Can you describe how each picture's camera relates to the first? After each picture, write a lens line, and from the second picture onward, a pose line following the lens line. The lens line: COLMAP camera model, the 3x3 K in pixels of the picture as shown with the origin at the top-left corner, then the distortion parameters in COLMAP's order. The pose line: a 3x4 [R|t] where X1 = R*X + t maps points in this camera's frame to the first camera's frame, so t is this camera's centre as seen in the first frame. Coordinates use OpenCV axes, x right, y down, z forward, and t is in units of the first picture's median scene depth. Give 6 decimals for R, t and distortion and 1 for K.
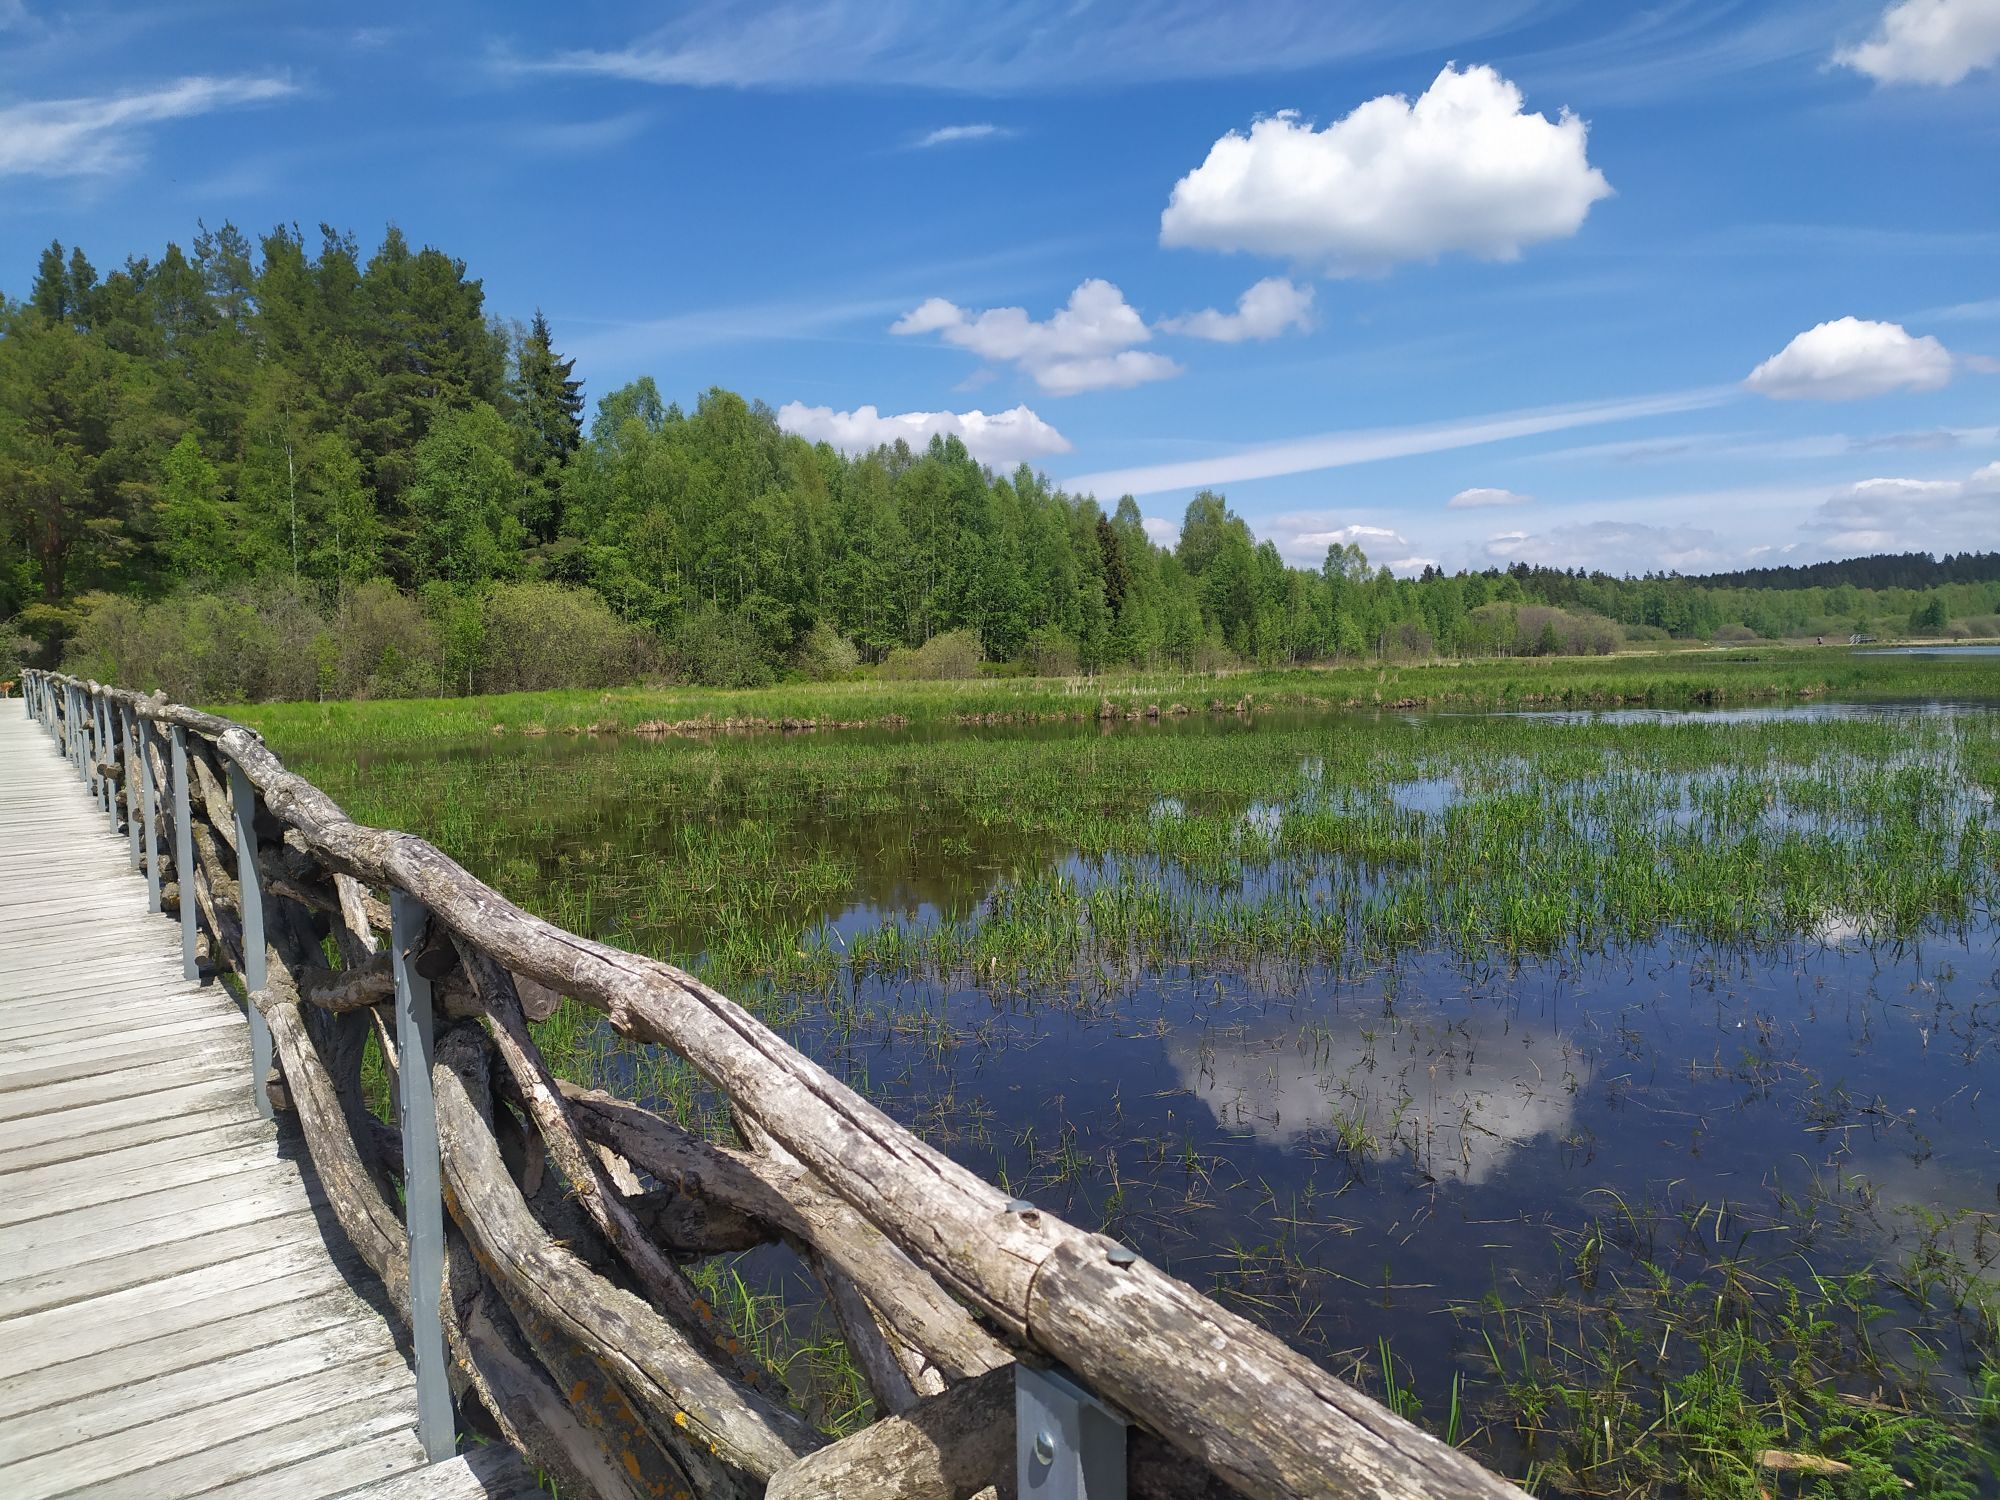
lens RADIAL K [[1492.2, 0, 1000.0], [0, 1492.2, 750.0], [0, 0, 1]] dist [0.148798, -0.233546]
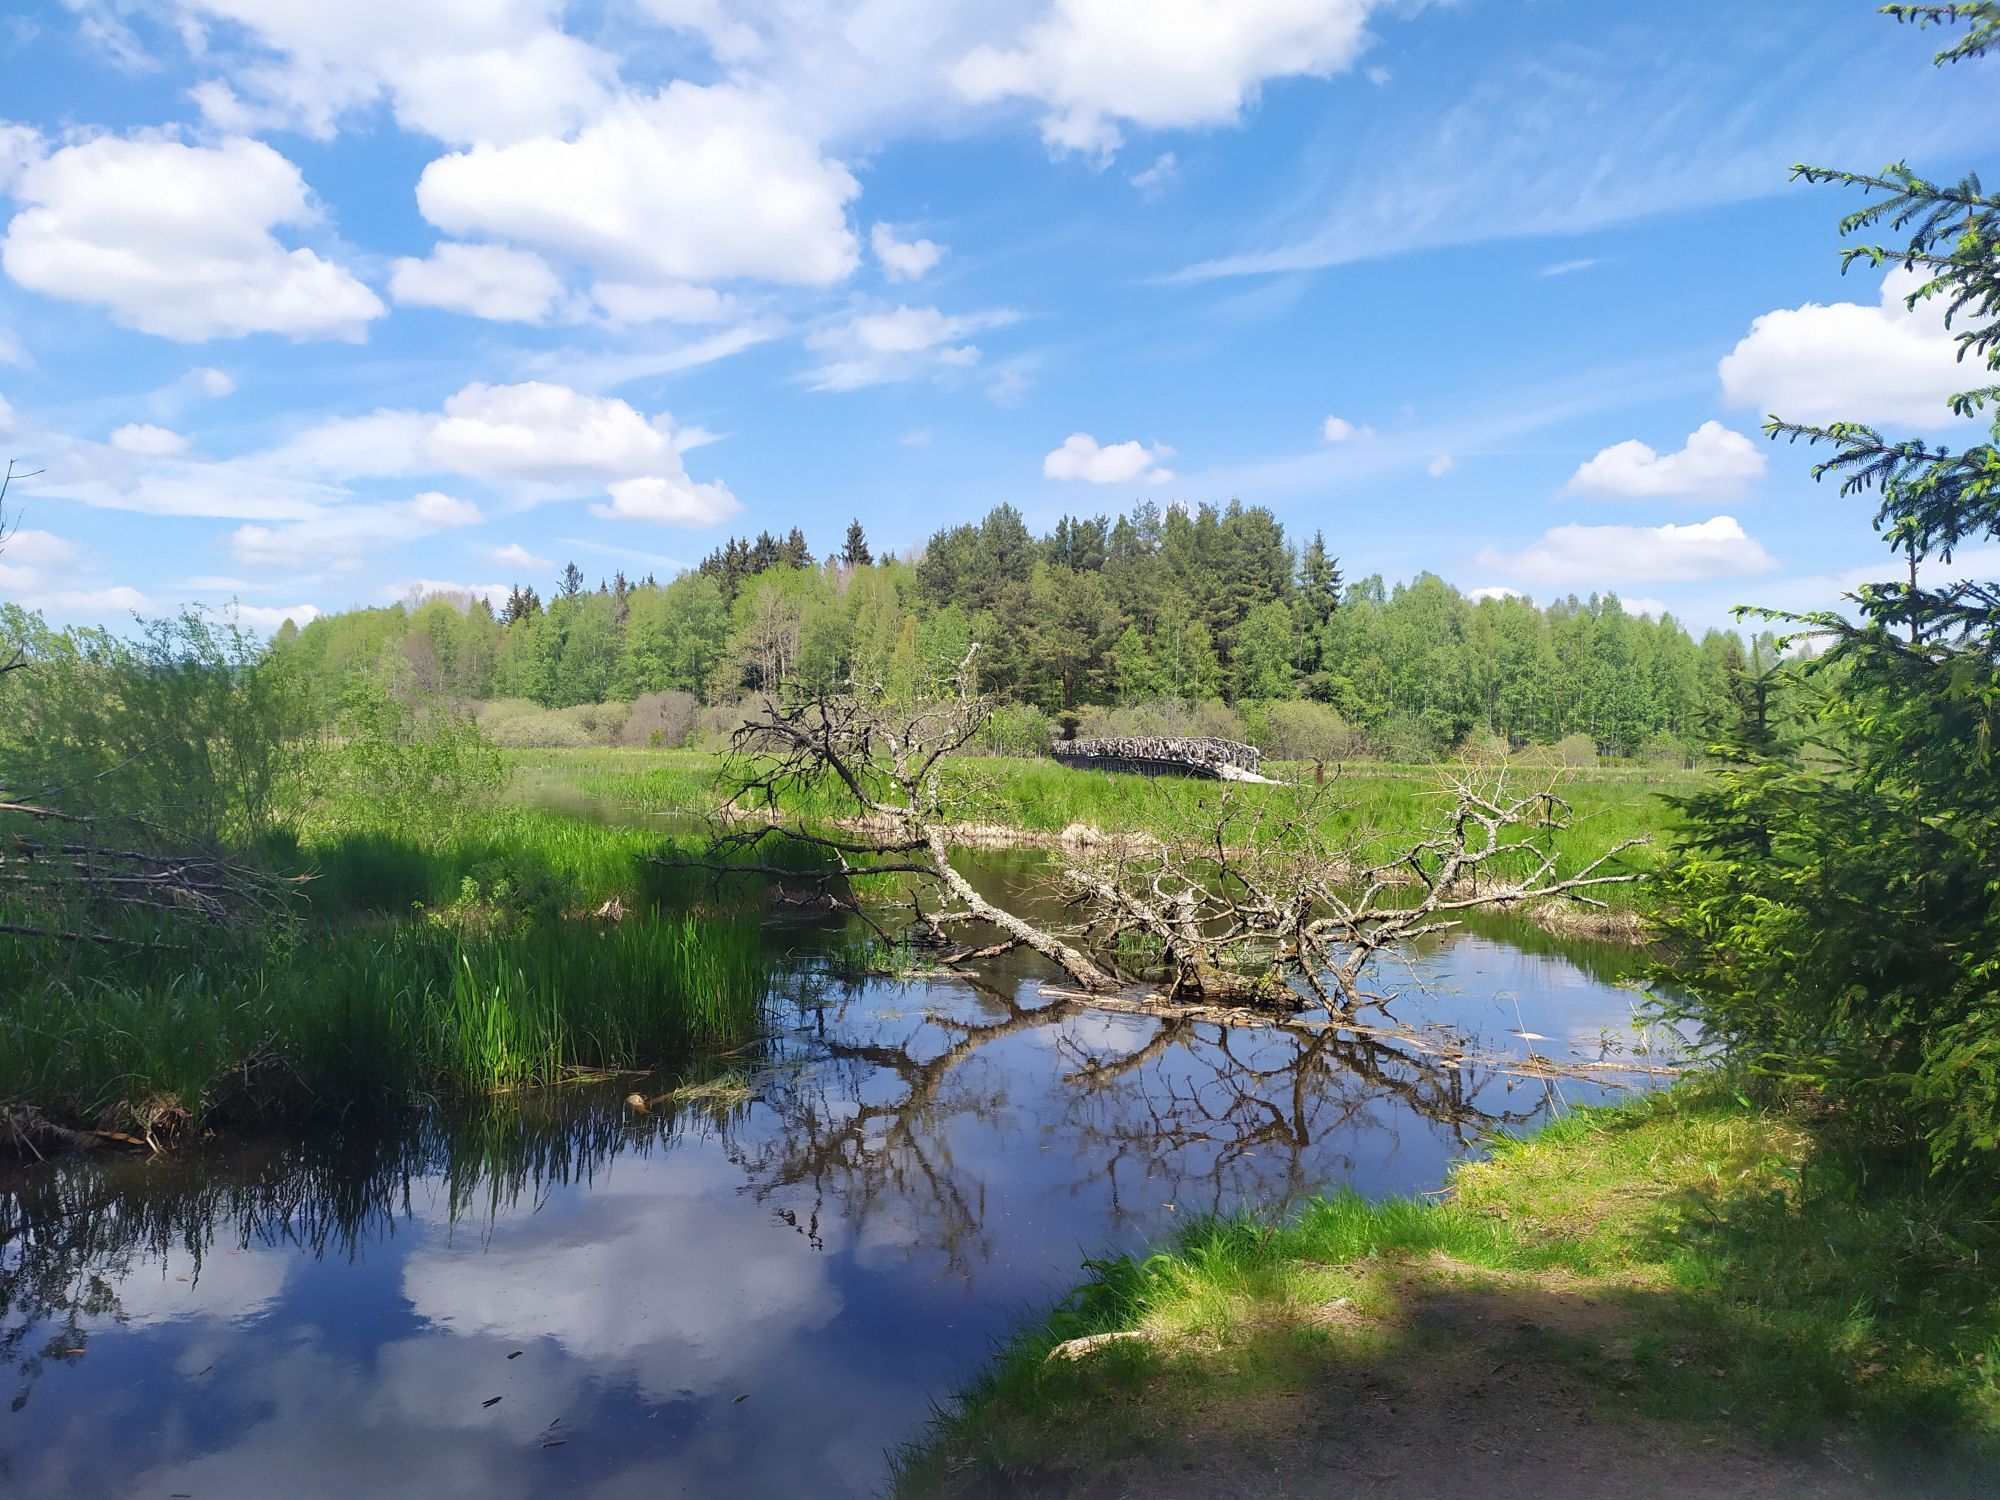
lens RADIAL K [[1492.2, 0, 1000.0], [0, 1492.2, 750.0], [0, 0, 1]] dist [0.148798, -0.233546]
pose [[0.868727, 0.034168, -0.494112, 0.243470], [-0.065388, 0.996798, -0.046033, 0.046972], [0.490957, 0.072299, 0.868179, -0.646937]]
